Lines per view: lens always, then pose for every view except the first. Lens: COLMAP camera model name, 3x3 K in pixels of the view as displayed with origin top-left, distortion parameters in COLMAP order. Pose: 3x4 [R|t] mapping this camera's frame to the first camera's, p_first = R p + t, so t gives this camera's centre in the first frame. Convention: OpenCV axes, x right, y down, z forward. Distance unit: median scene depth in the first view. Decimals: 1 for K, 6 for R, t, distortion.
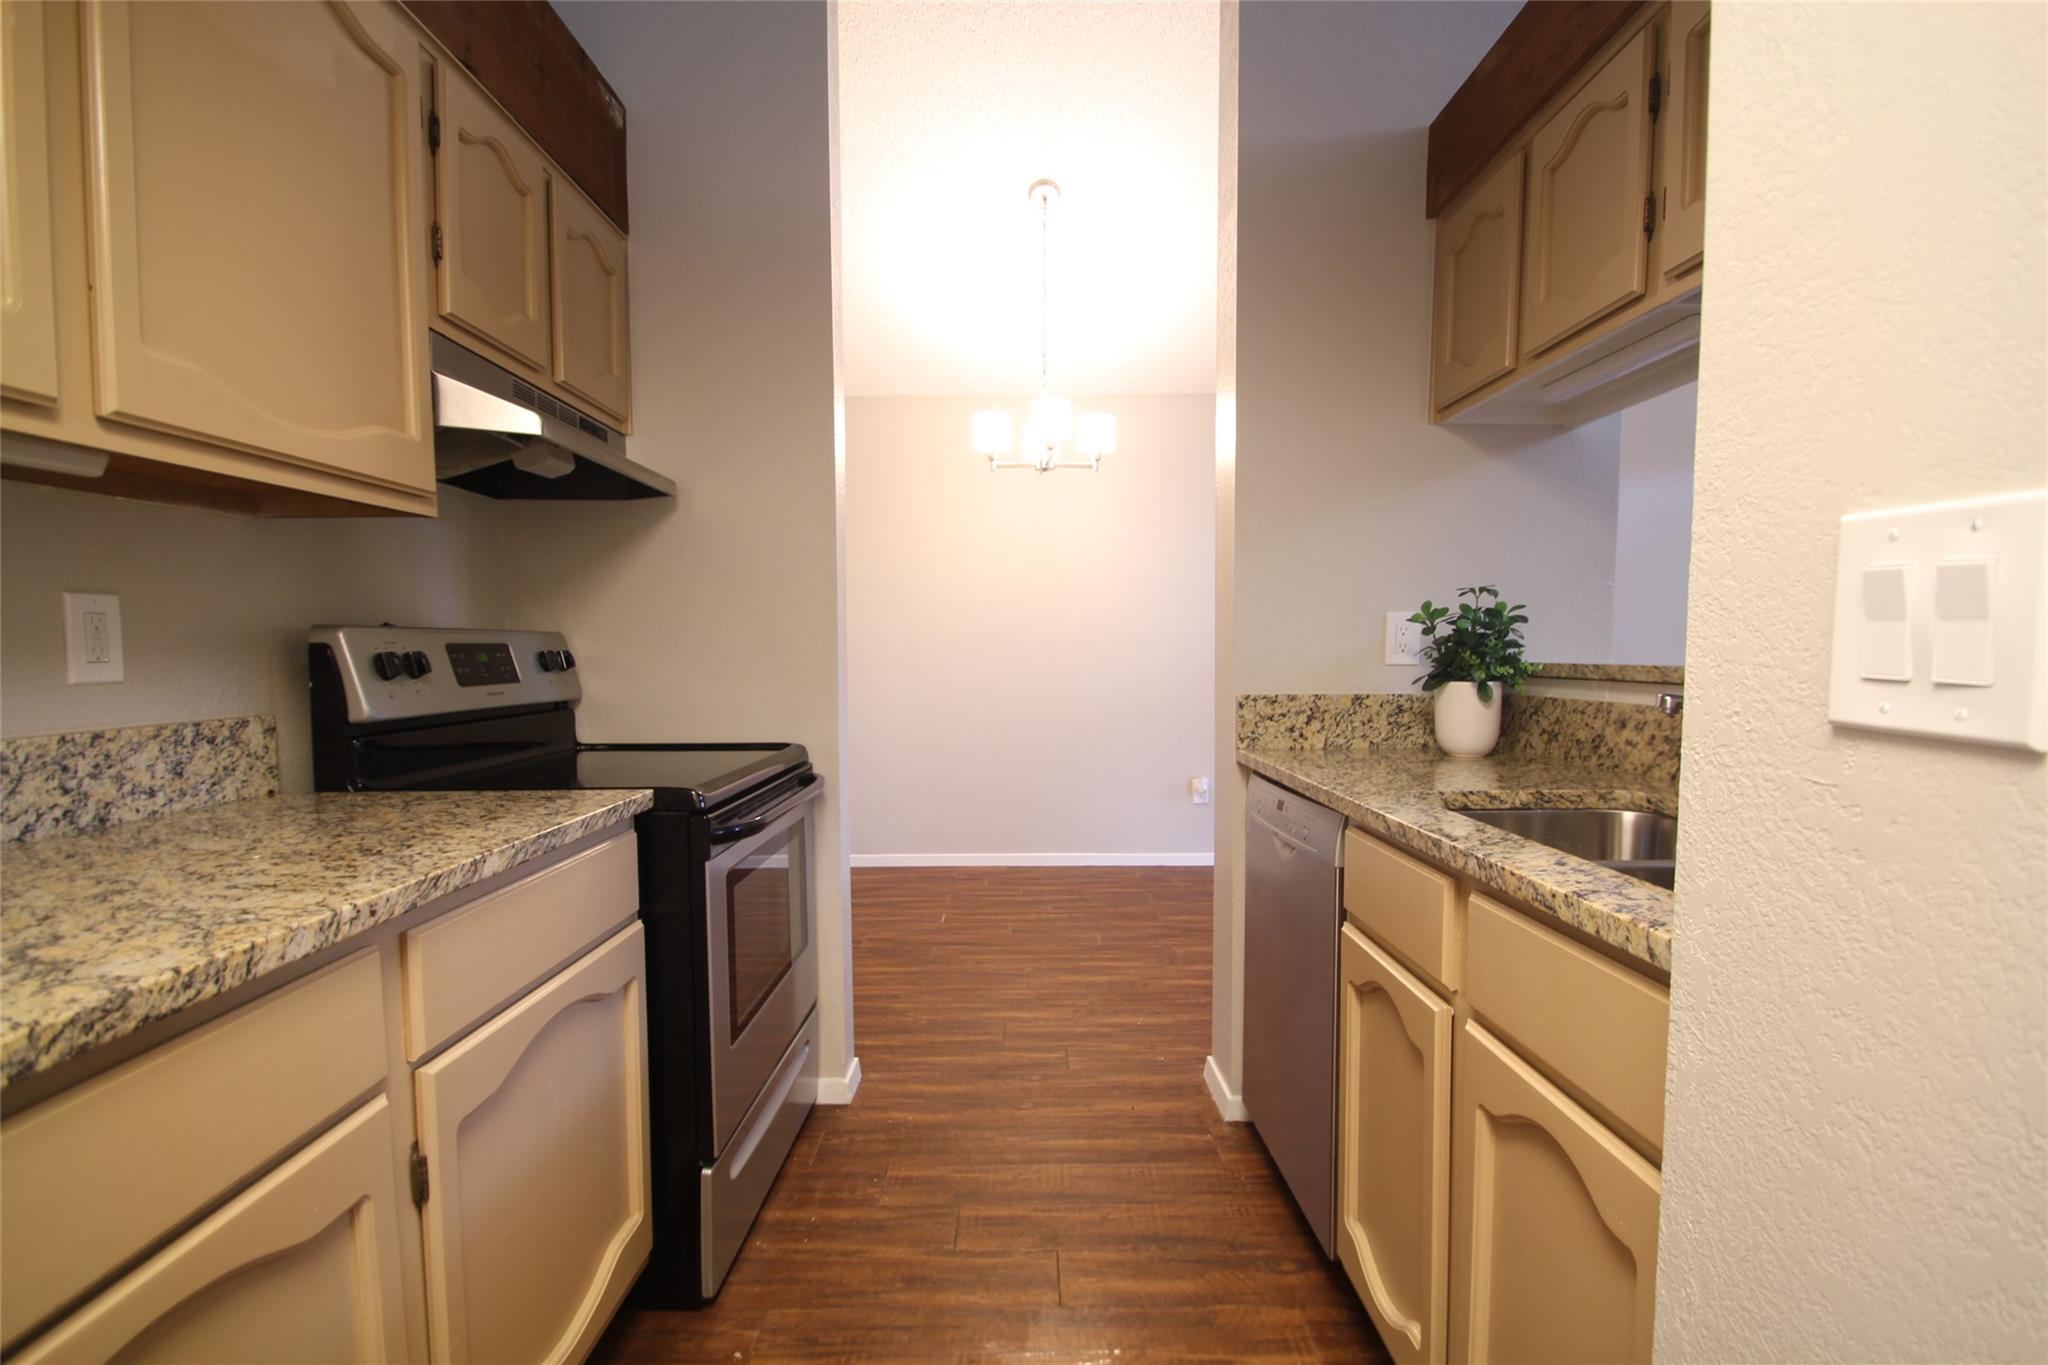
lens RADIAL K [[954.8, 0, 1031.2], [0, 954.8, 707.8], [0, 0, 1]] dist [0.016994, -0.017554]
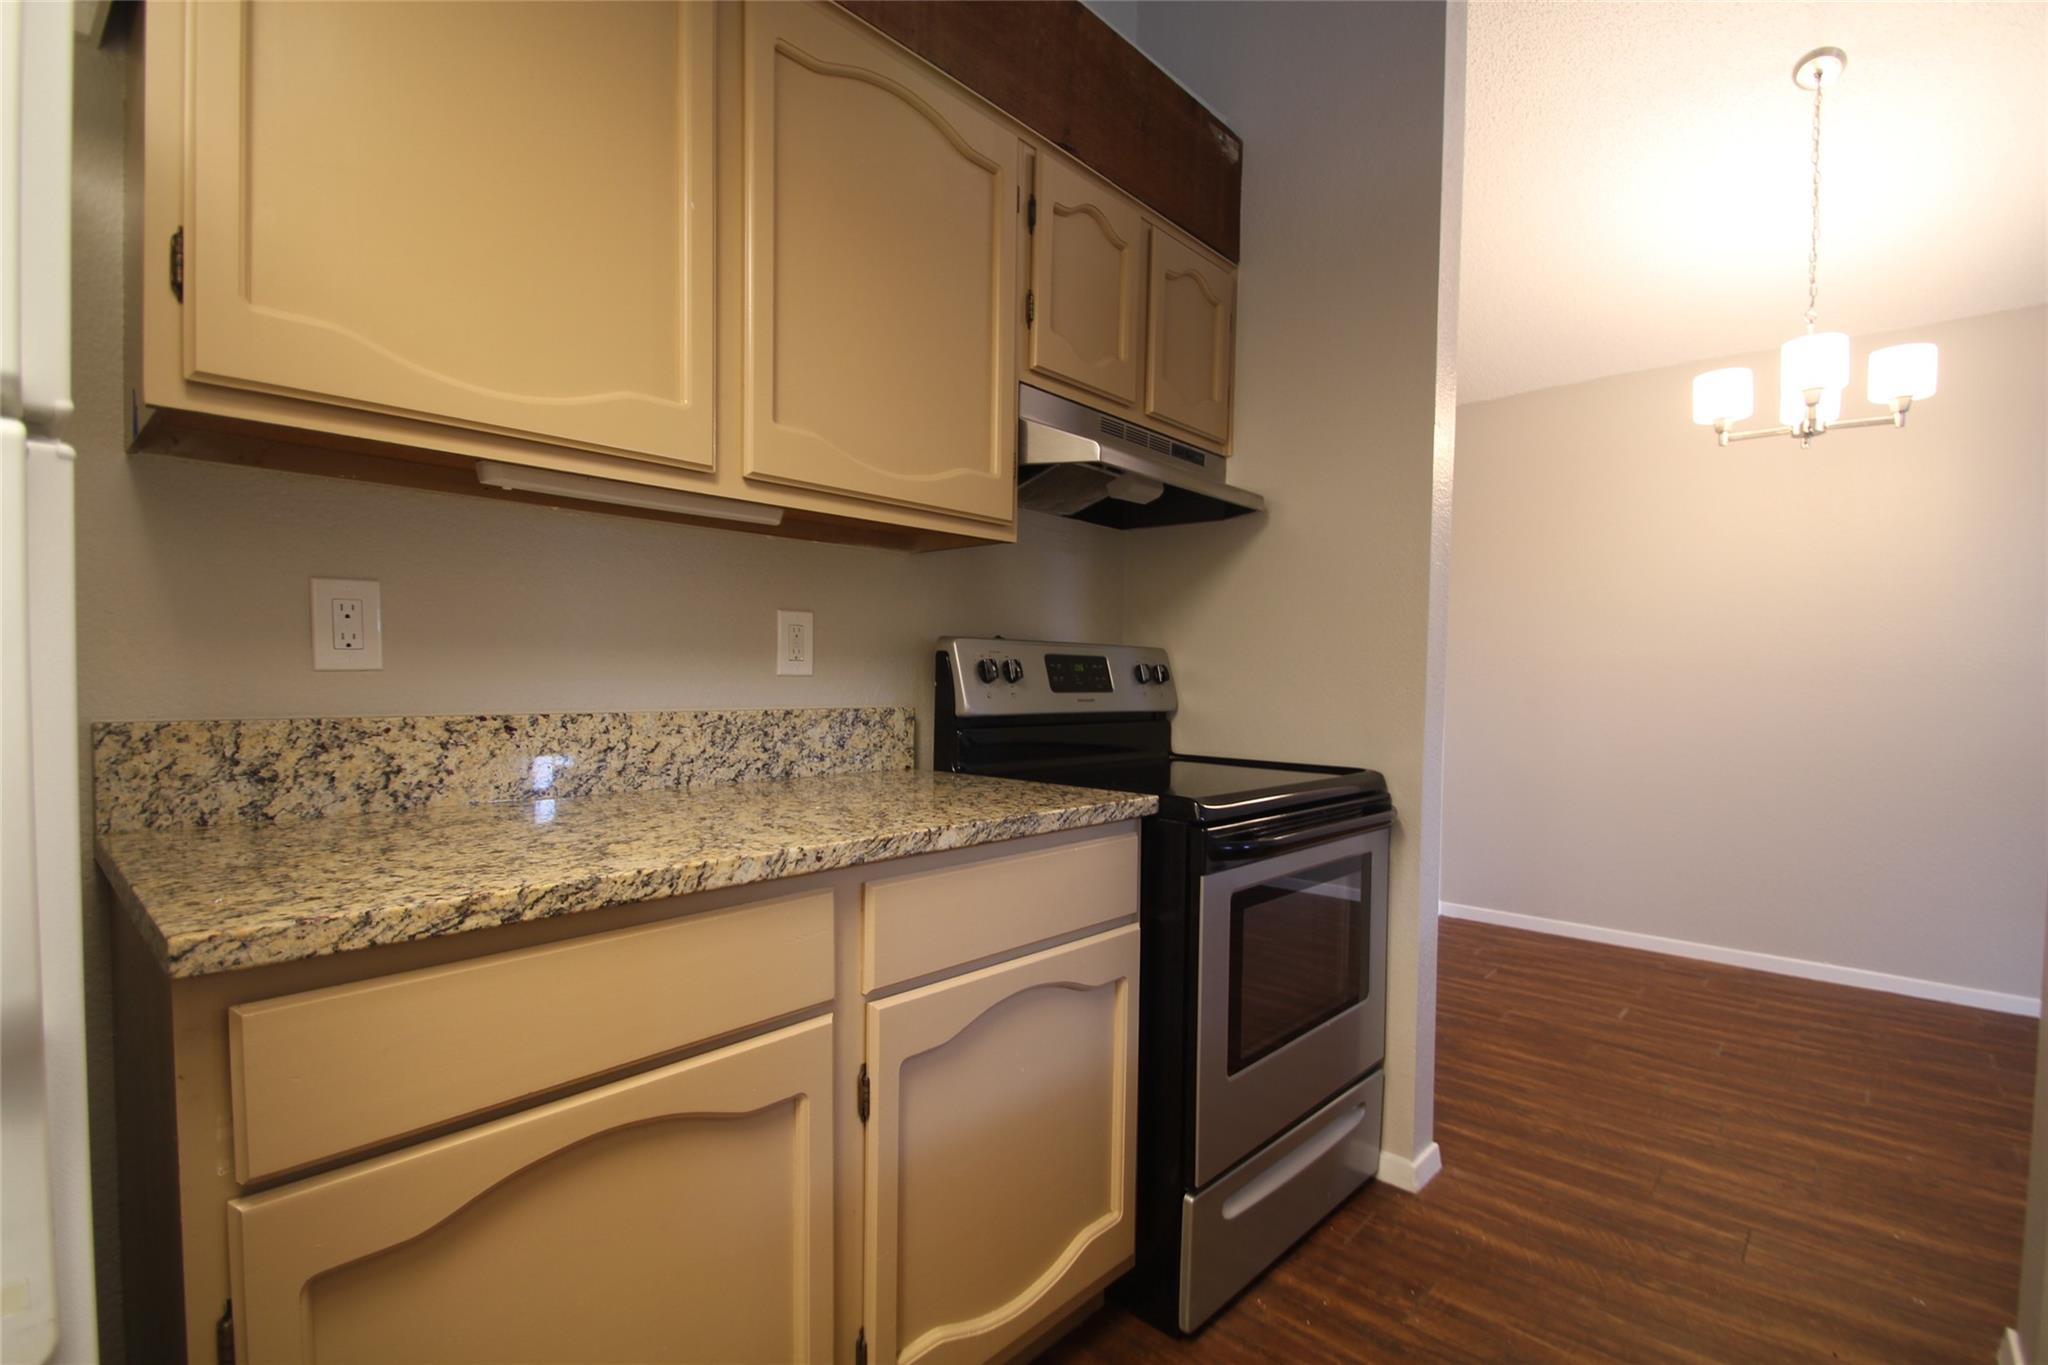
lens RADIAL K [[954.8, 0, 1031.2], [0, 954.8, 707.8], [0, 0, 1]] dist [0.016994, -0.017554]
pose [[0.741269, 0.038699, -0.670091, 0.170228], [-0.062280, 0.997995, -0.011259, 0.012349], [0.668312, 0.050079, 0.742193, 0.155260]]
